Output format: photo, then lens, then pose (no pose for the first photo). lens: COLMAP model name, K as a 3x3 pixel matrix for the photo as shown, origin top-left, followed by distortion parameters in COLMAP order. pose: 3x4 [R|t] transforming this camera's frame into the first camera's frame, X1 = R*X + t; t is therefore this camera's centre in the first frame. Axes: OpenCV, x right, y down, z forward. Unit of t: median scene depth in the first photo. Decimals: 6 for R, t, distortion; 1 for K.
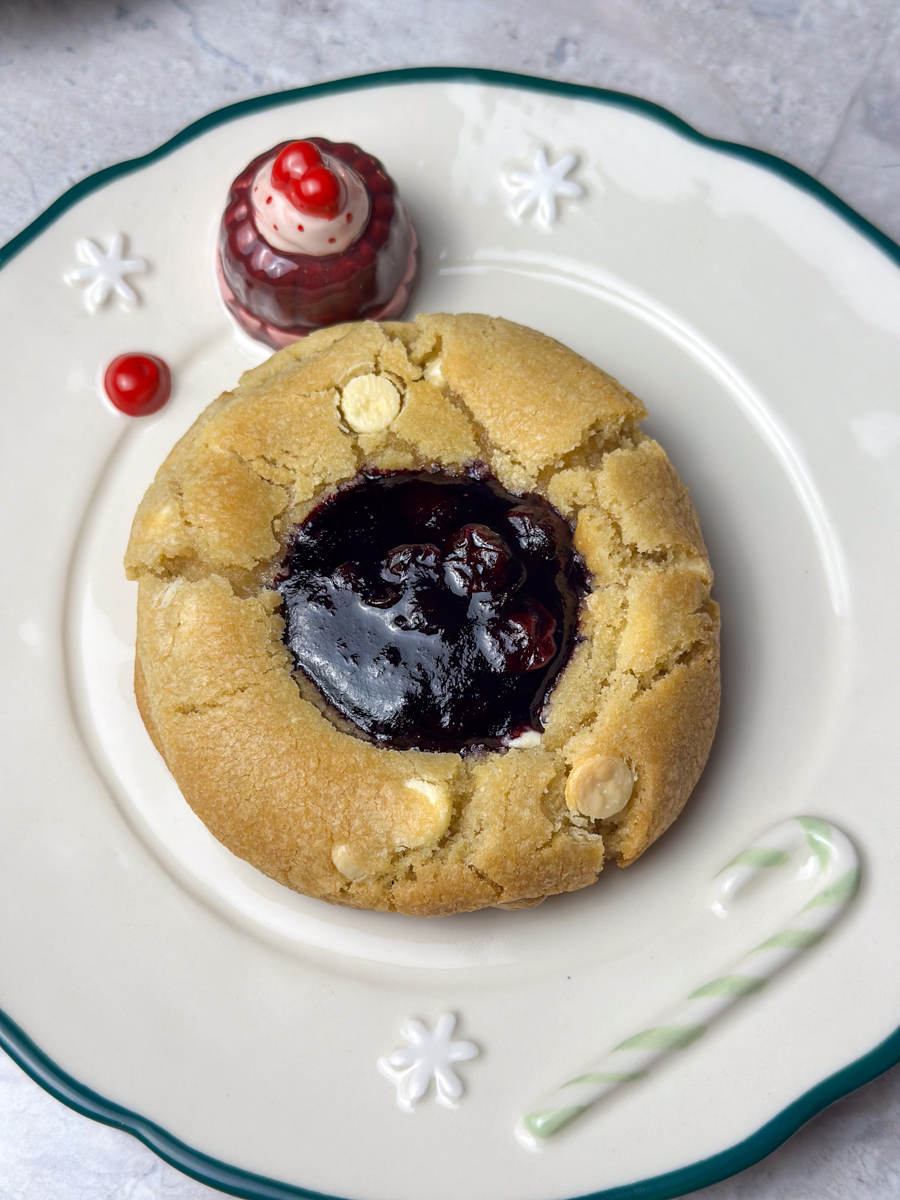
lens RADIAL K [[1729.7, 0, 450.7], [0, 1729.7, 597.4], [0, 0, 1]] dist [0.069781, 0.000000]
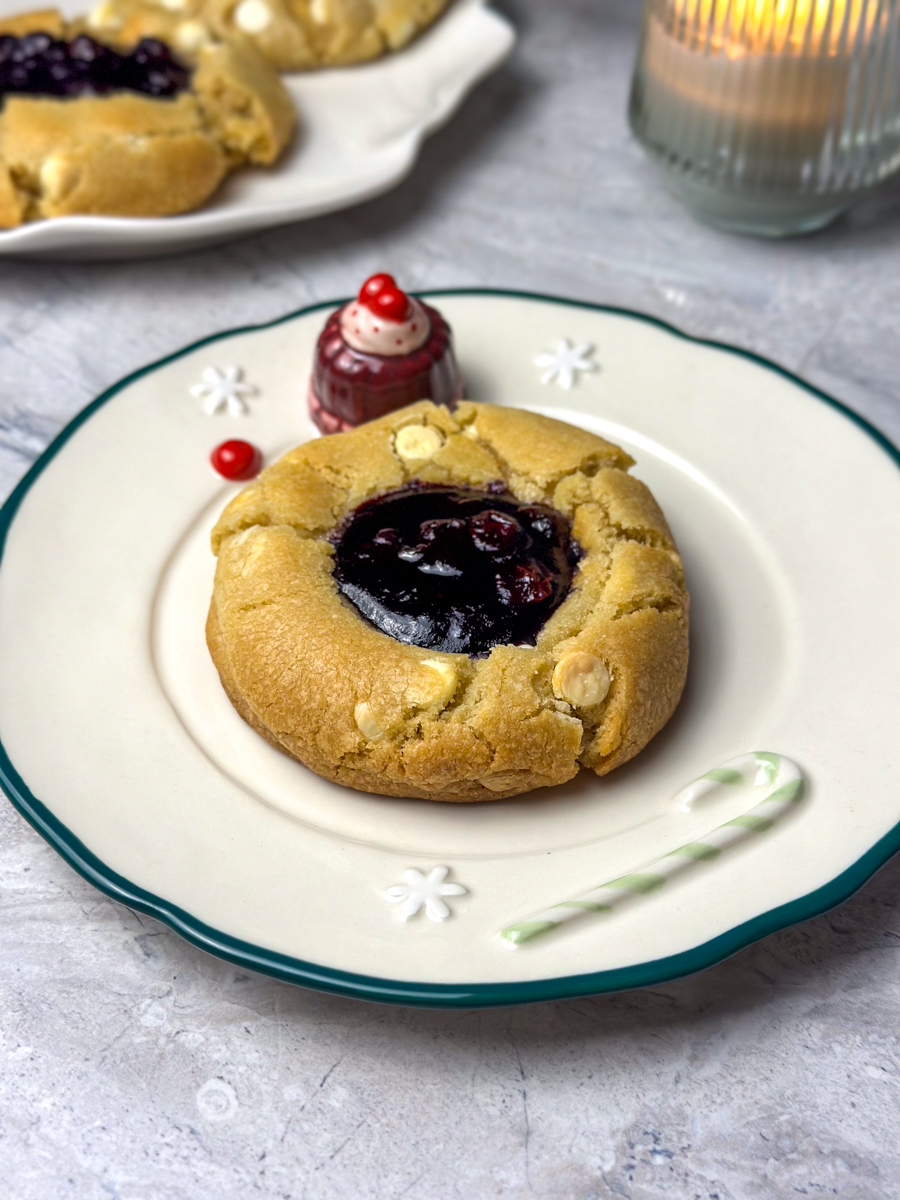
lens RADIAL K [[1729.7, 0, 449.9], [0, 1729.7, 604.9], [0, 0, 1]] dist [0.069781, 0.000000]
pose [[0.996998, 0.057241, -0.052140, 0.052882], [-0.074038, 0.901862, -0.425632, 0.561667], [0.022659, 0.428215, 0.903393, -0.105452]]
